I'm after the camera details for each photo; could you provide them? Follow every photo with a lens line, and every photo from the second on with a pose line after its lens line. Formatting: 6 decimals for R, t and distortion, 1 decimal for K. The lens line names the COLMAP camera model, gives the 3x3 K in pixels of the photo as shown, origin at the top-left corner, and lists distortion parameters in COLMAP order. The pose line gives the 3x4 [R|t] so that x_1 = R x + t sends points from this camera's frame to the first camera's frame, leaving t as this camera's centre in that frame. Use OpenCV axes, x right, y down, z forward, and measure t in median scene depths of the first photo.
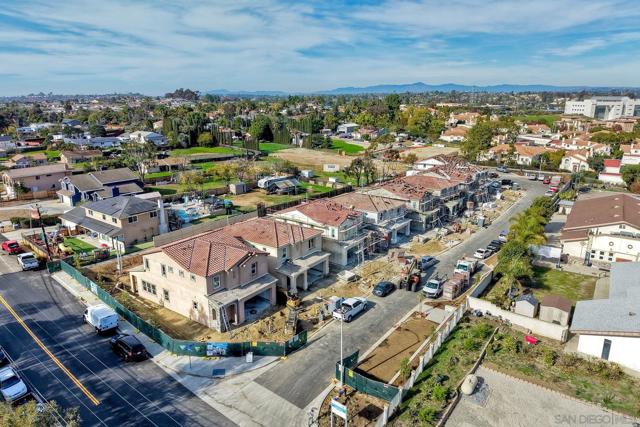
lens RADIAL K [[427.8, 0, 319.3], [0, 427.8, 188.6], [0, 0, 1]] dist [-0.006463, -0.003451]
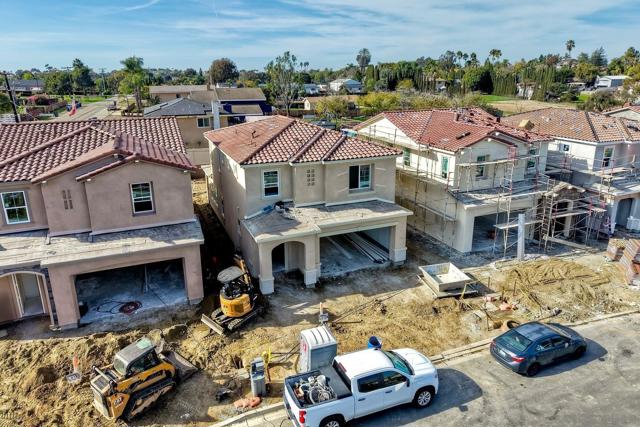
lens RADIAL K [[427.8, 0, 319.3], [0, 427.8, 188.6], [0, 0, 1]] dist [-0.006463, -0.003451]
pose [[0.848471, 0.127322, -0.513699, 0.140596], [-0.102164, 0.991777, 0.077071, 0.102456], [0.519288, -0.012910, 0.854502, 0.582933]]
